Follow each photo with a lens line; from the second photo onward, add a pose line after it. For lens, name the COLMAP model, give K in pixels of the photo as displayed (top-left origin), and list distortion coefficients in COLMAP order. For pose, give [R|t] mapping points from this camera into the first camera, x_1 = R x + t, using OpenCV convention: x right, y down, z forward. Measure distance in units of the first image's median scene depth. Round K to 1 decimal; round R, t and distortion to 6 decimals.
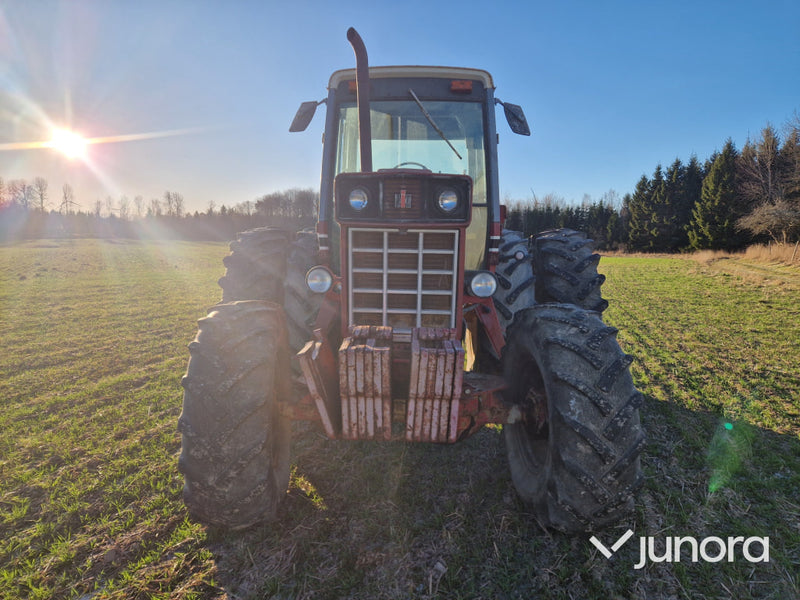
lens RADIAL K [[533.2, 0, 405.3], [0, 533.2, 284.7], [0, 0, 1]] dist [0.064547, -0.051323]
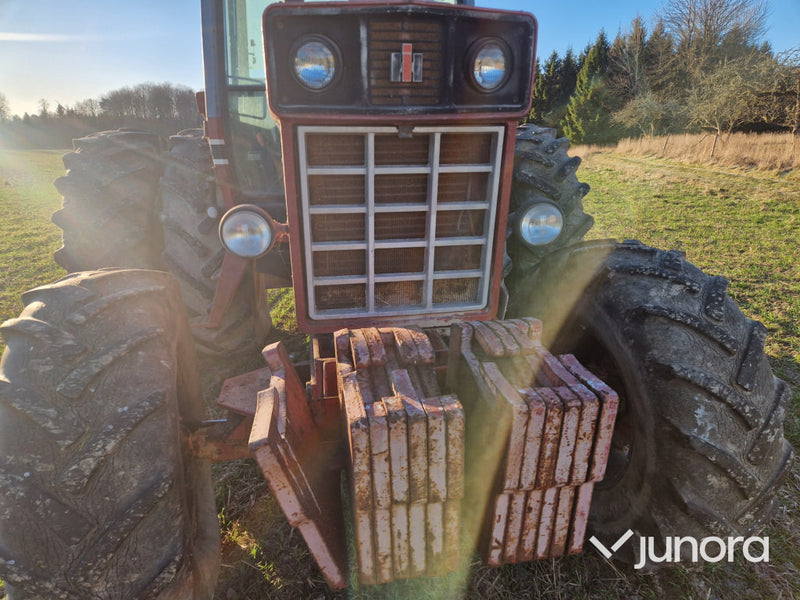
lens RADIAL K [[533.2, 0, 403.5], [0, 533.2, 300.7], [0, 0, 1]] dist [0.064547, -0.051323]
pose [[0.977209, -0.084666, 0.194664, -0.121053], [0.043319, 0.977258, 0.207581, -0.046697], [-0.207812, -0.194418, 0.958653, 0.460309]]
